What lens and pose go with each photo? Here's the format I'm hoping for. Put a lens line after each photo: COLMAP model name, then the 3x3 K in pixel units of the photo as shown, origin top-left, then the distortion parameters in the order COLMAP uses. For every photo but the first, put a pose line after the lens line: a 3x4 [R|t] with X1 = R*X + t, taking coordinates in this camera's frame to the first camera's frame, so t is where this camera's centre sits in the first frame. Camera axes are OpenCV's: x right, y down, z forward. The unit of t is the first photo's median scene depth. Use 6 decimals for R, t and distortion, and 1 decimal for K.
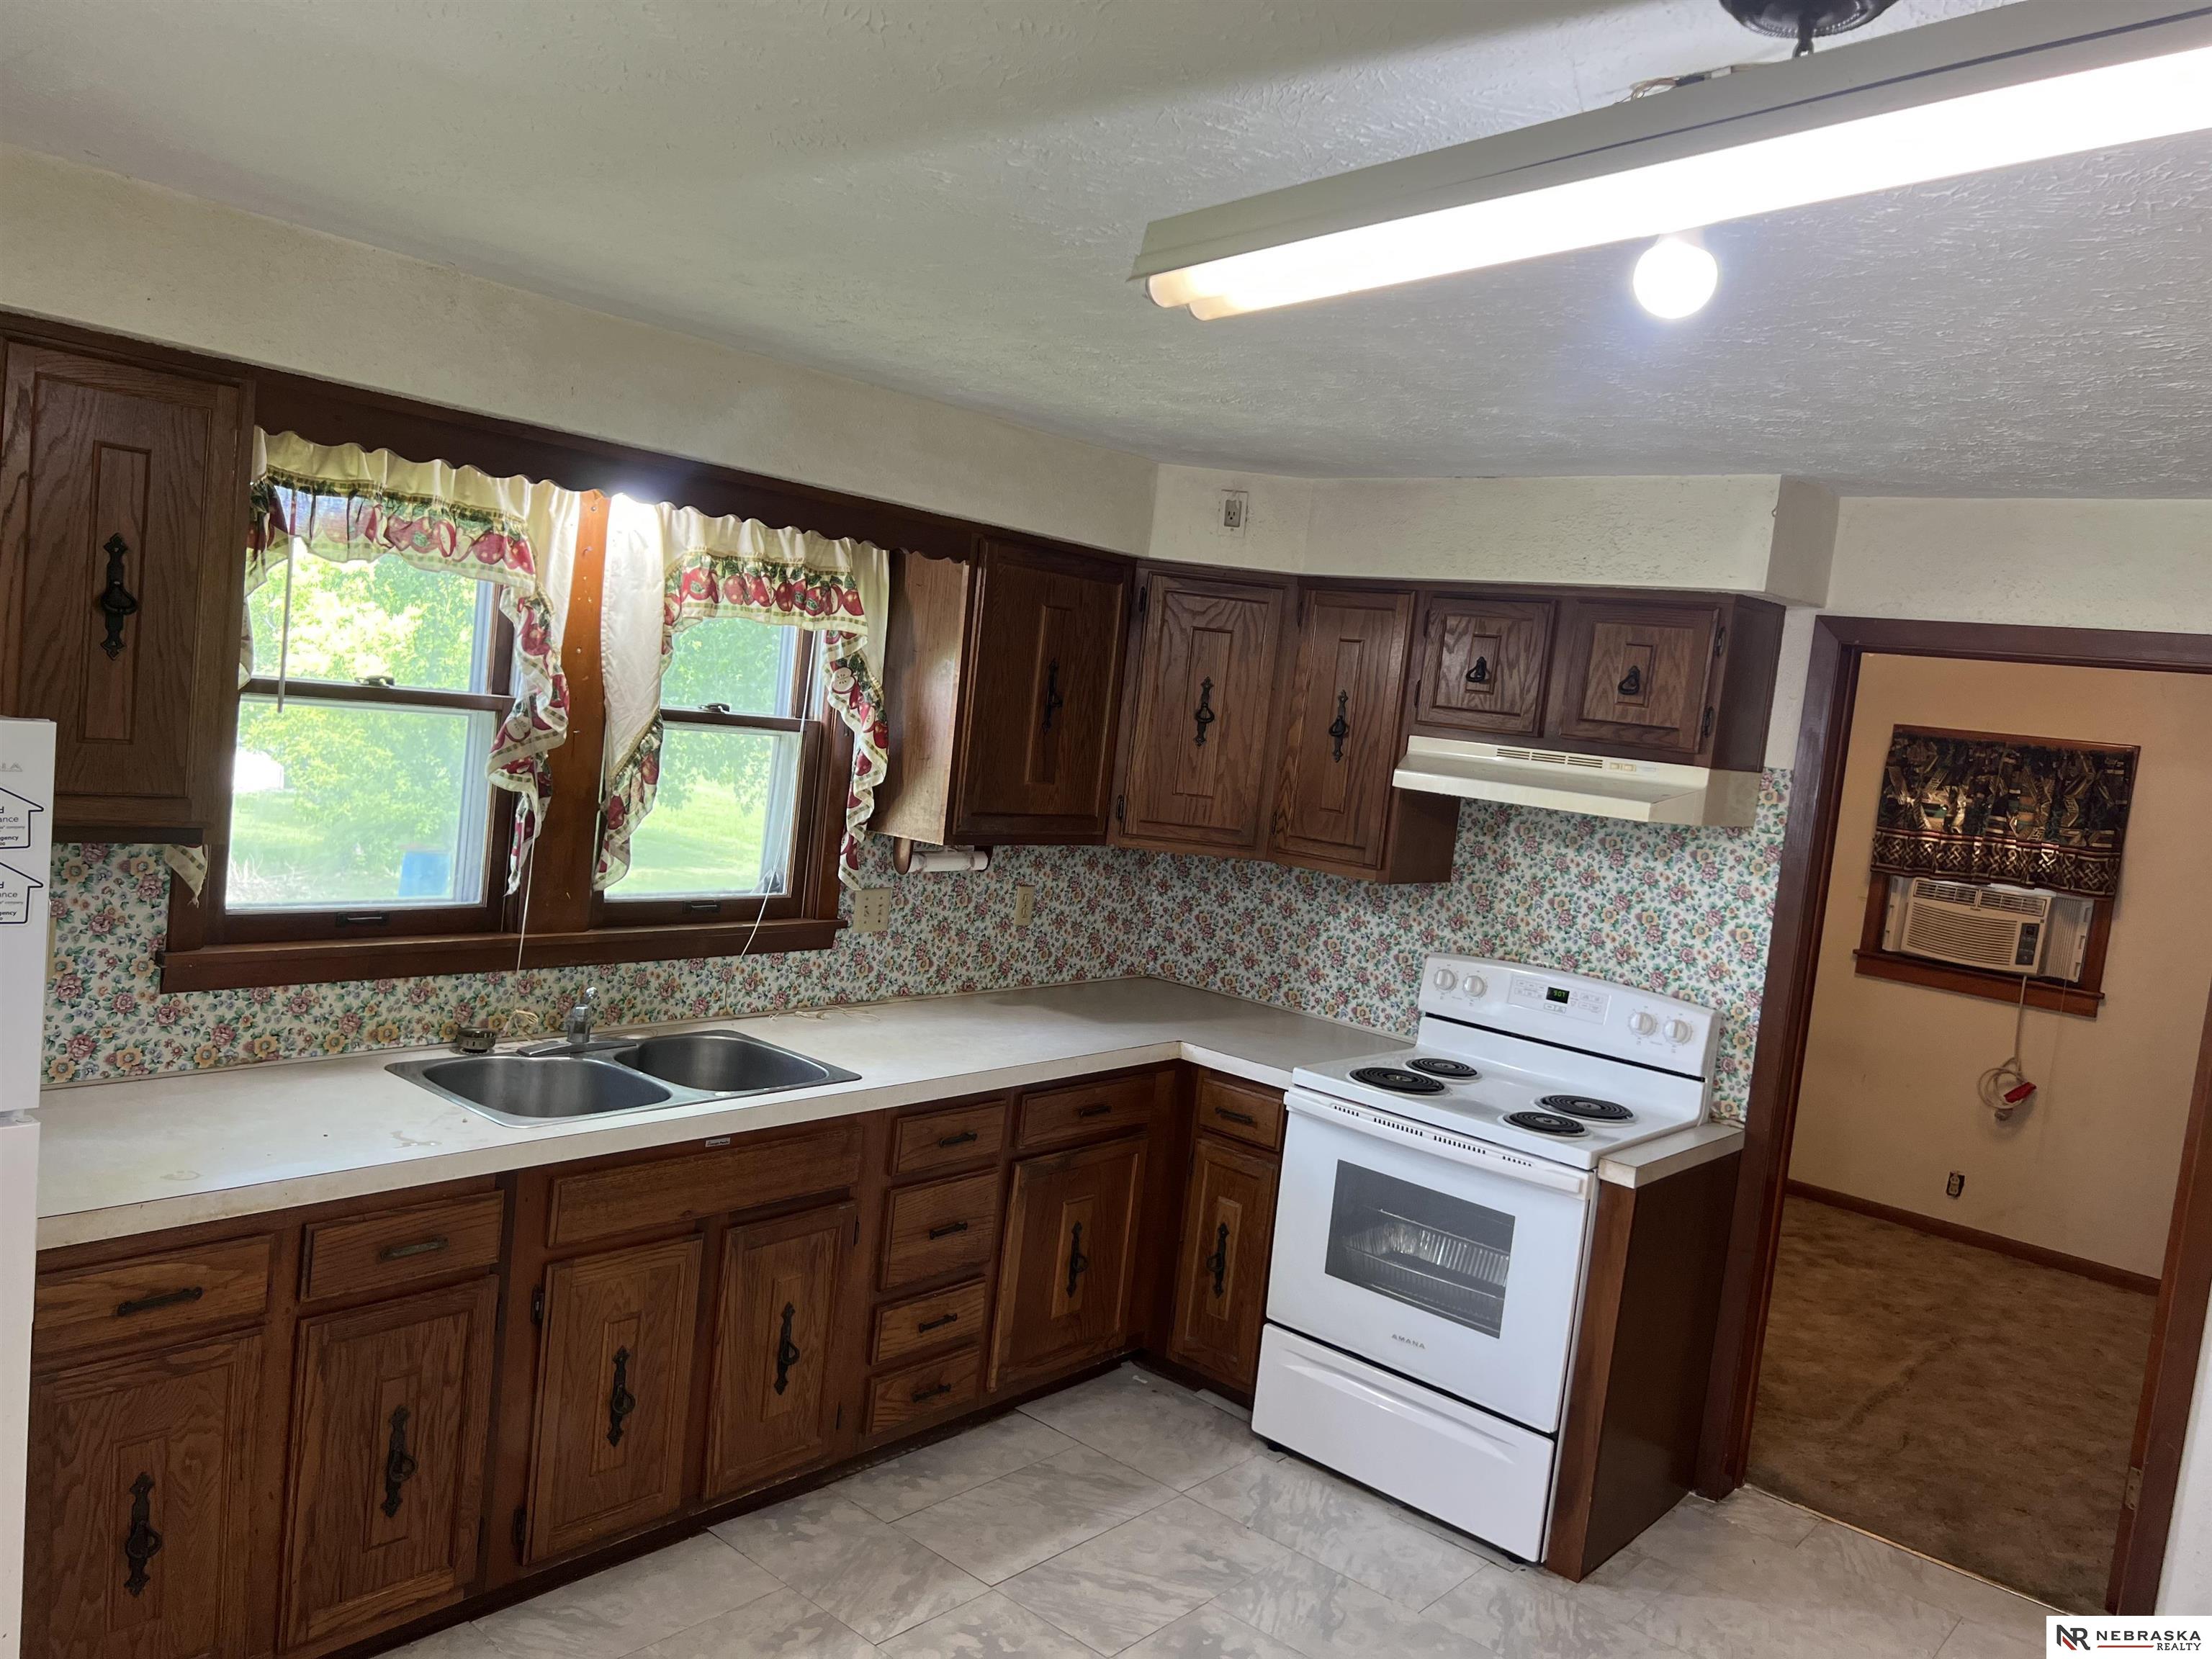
lens RADIAL K [[1658.5, 0, 1110.2], [0, 1658.5, 839.9], [0, 0, 1]] dist [0.083425, -0.099448]
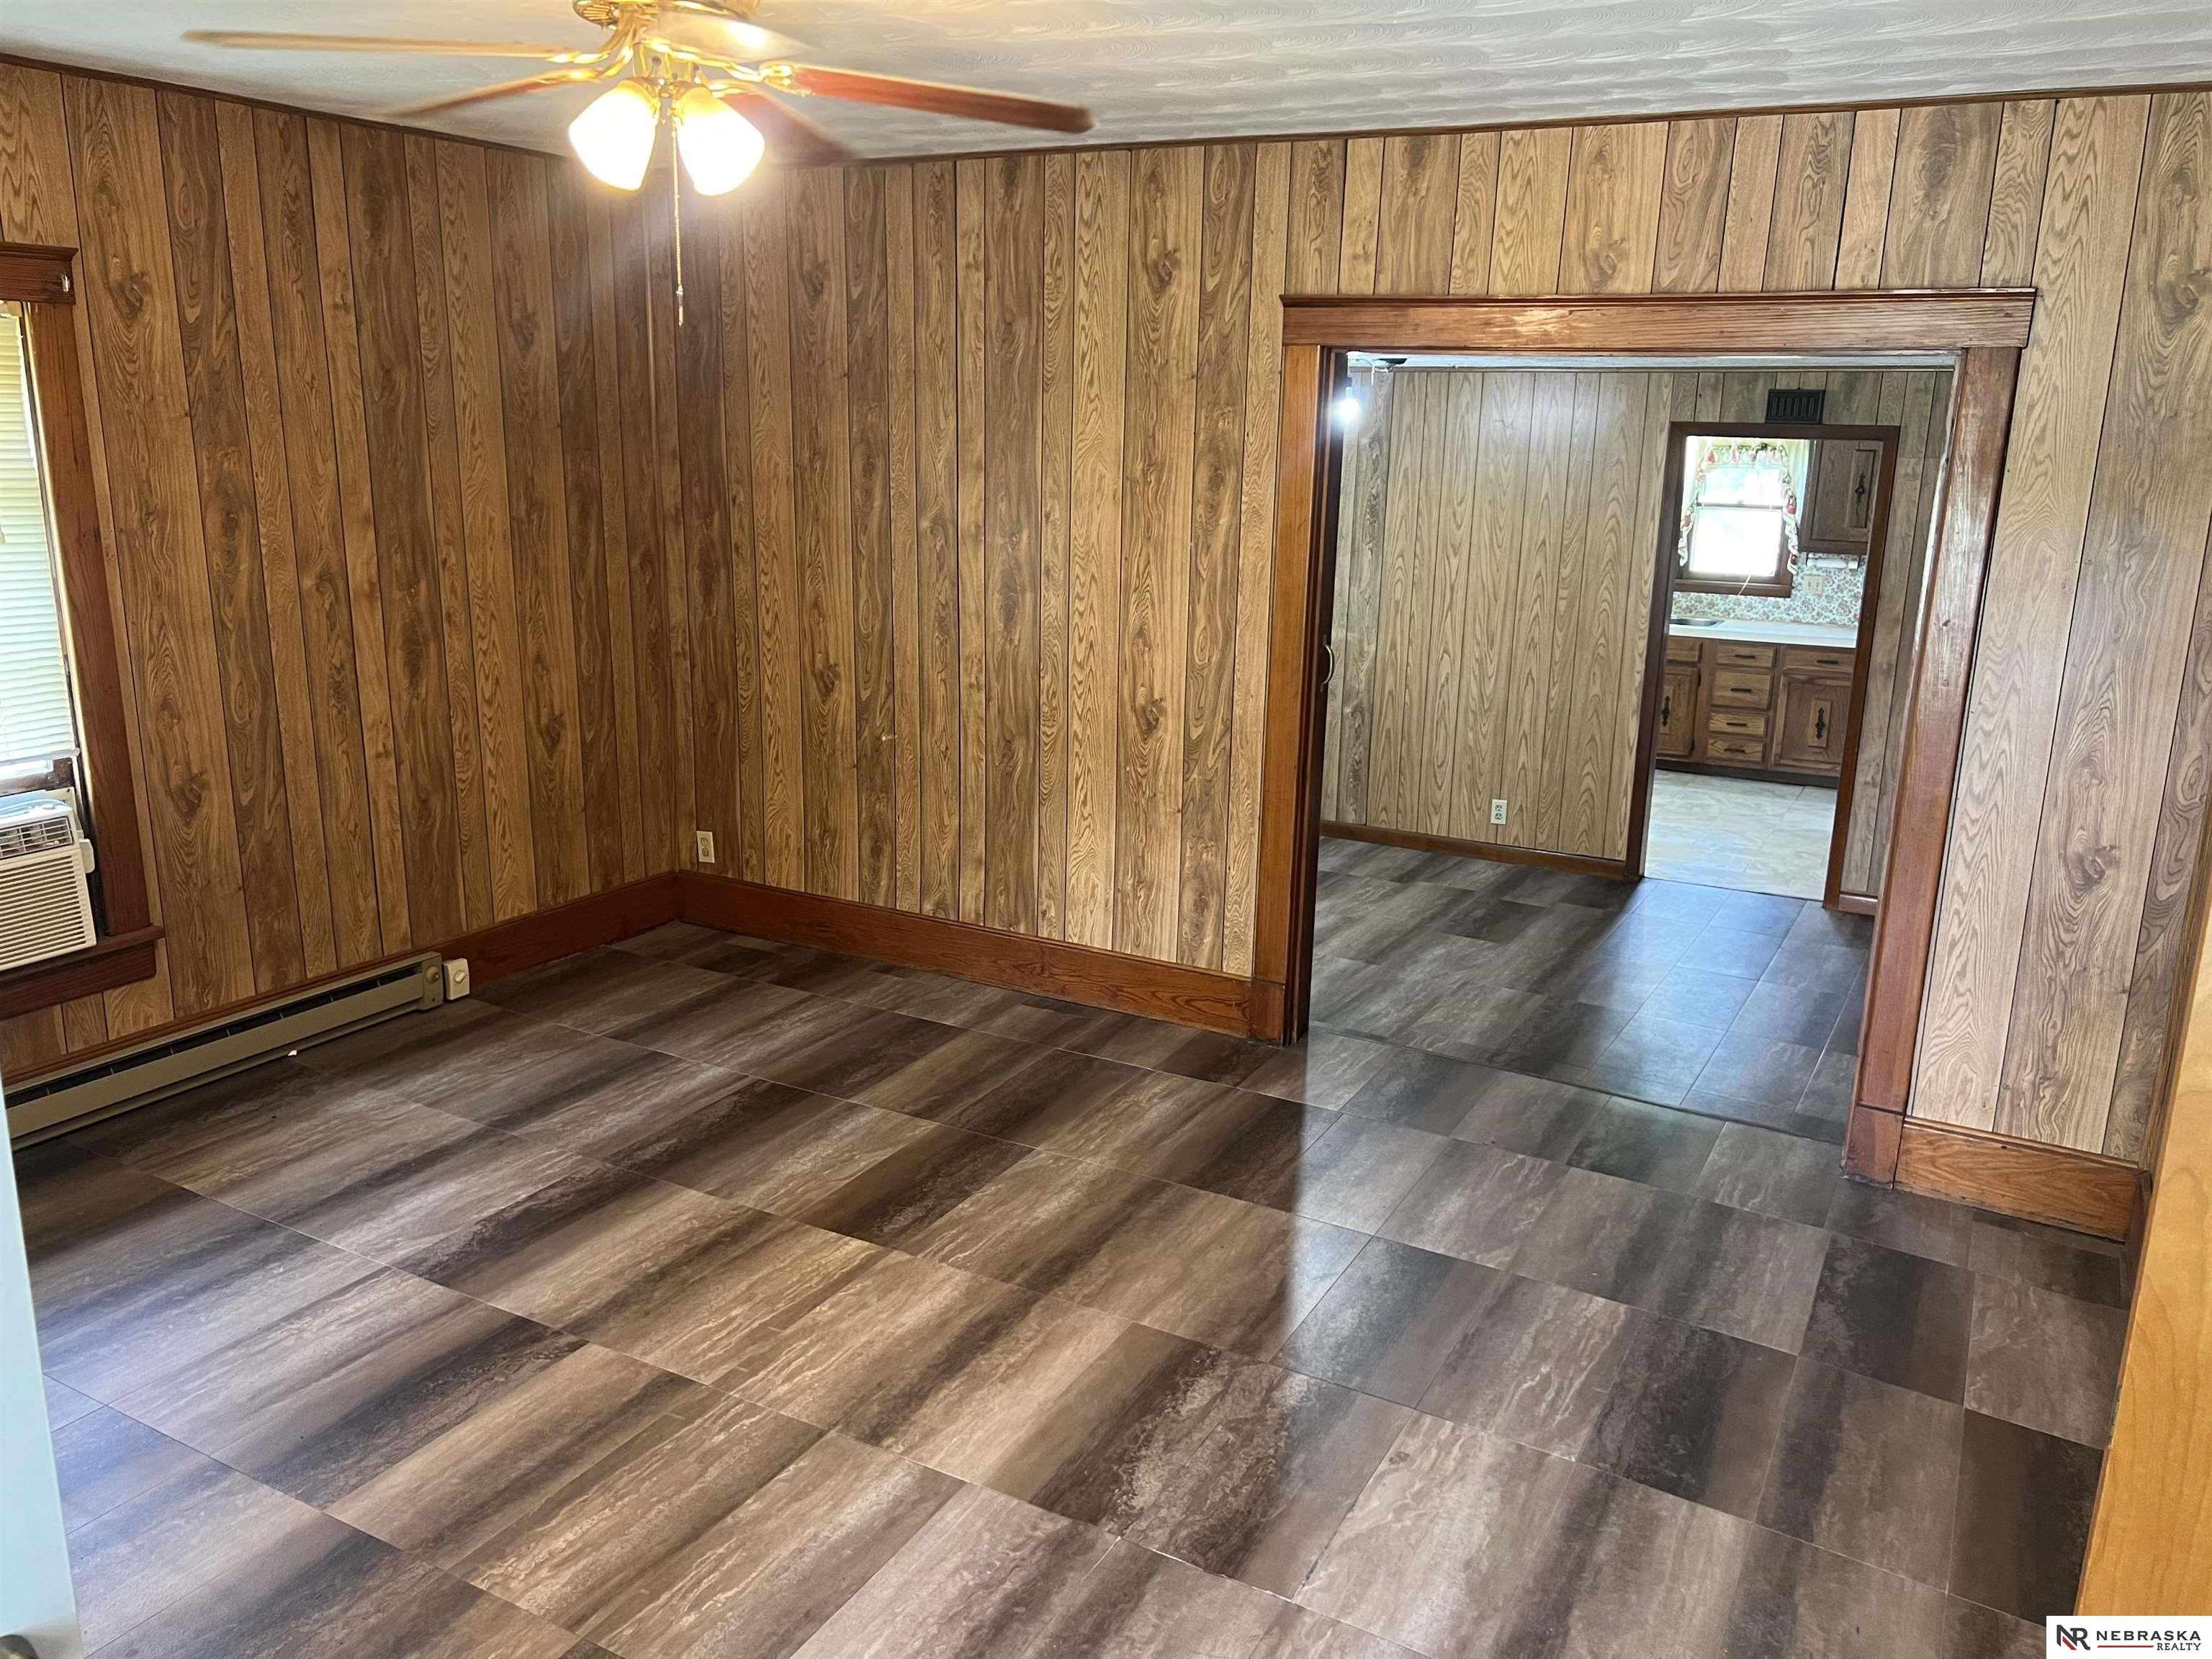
lens RADIAL K [[1658.5, 0, 1110.2], [0, 1658.5, 839.9], [0, 0, 1]] dist [0.083425, -0.099448]
pose [[0.214550, 0.138542, -0.966837, 2.872867], [-0.087370, 0.988643, 0.122278, 0.280230], [0.972797, 0.058238, 0.224218, -0.736900]]
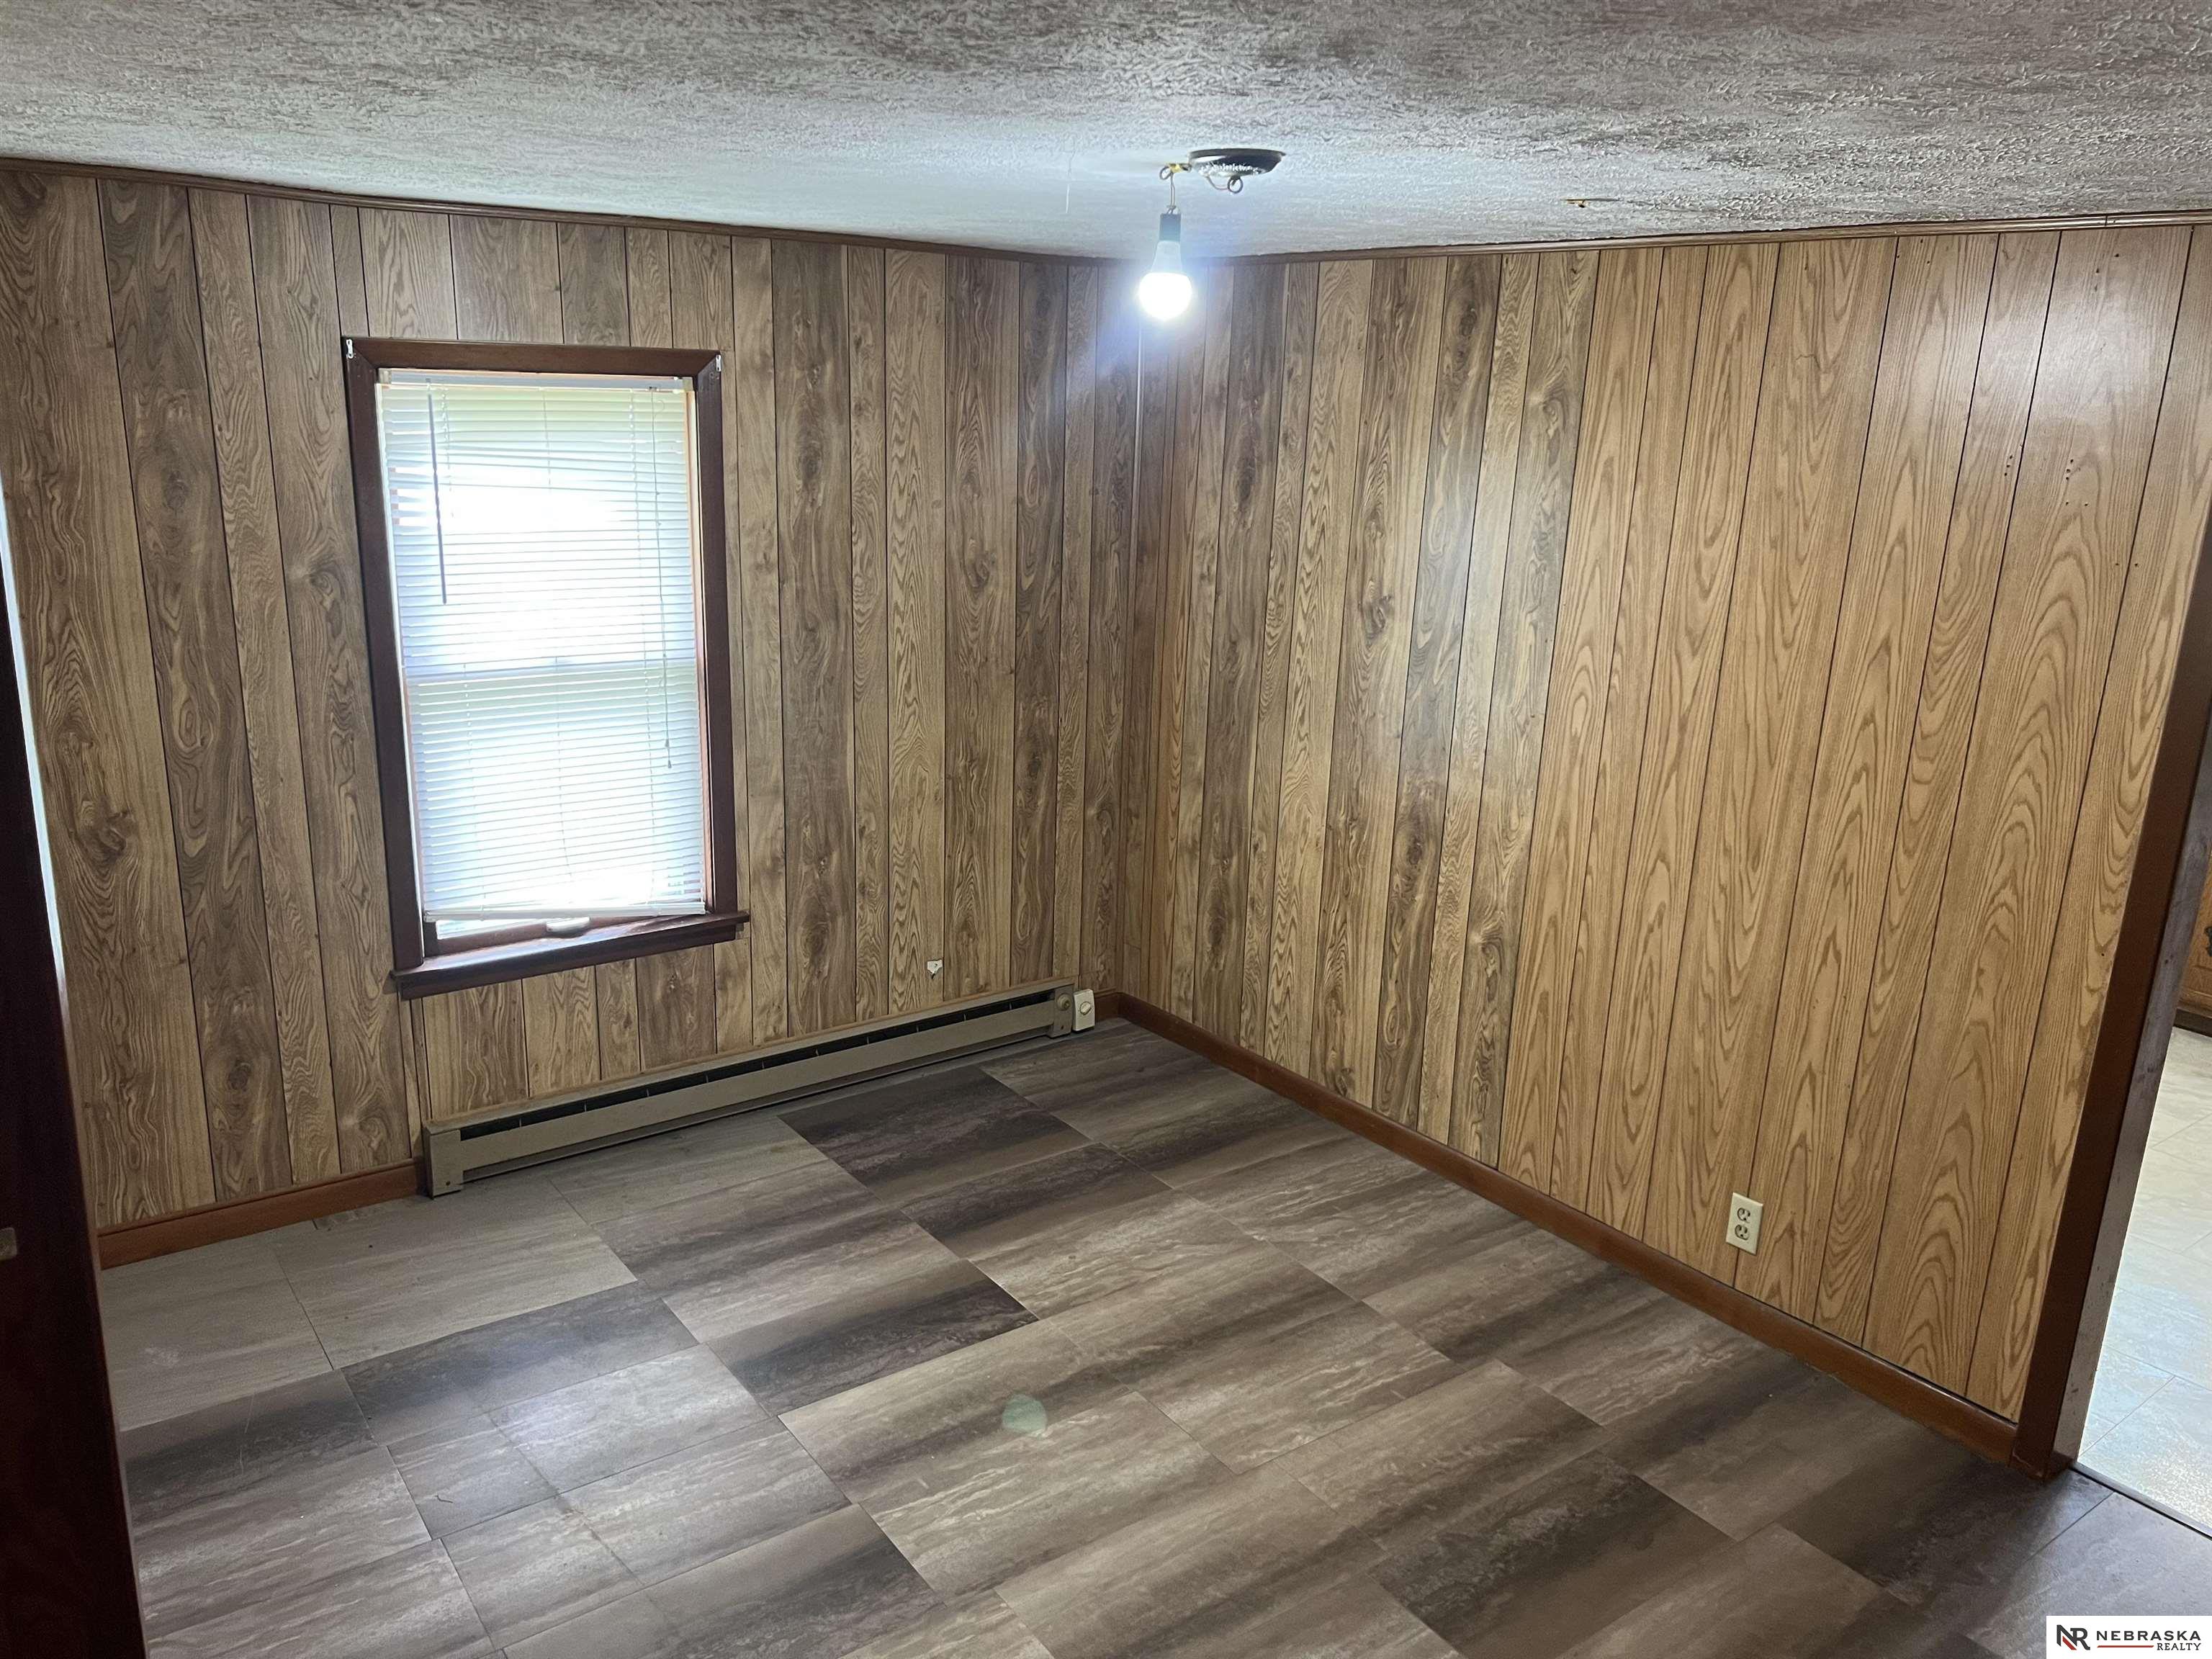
lens RADIAL K [[1669.5, 0, 1109.1], [0, 1669.5, 838.0], [0, 0, 1]] dist [0.067633, -0.096099]
pose [[-0.190334, 0.148054, -0.970491, 1.690027], [-0.151247, 0.972338, 0.177998, 0.094794], [0.969999, 0.180663, -0.162676, 0.138290]]
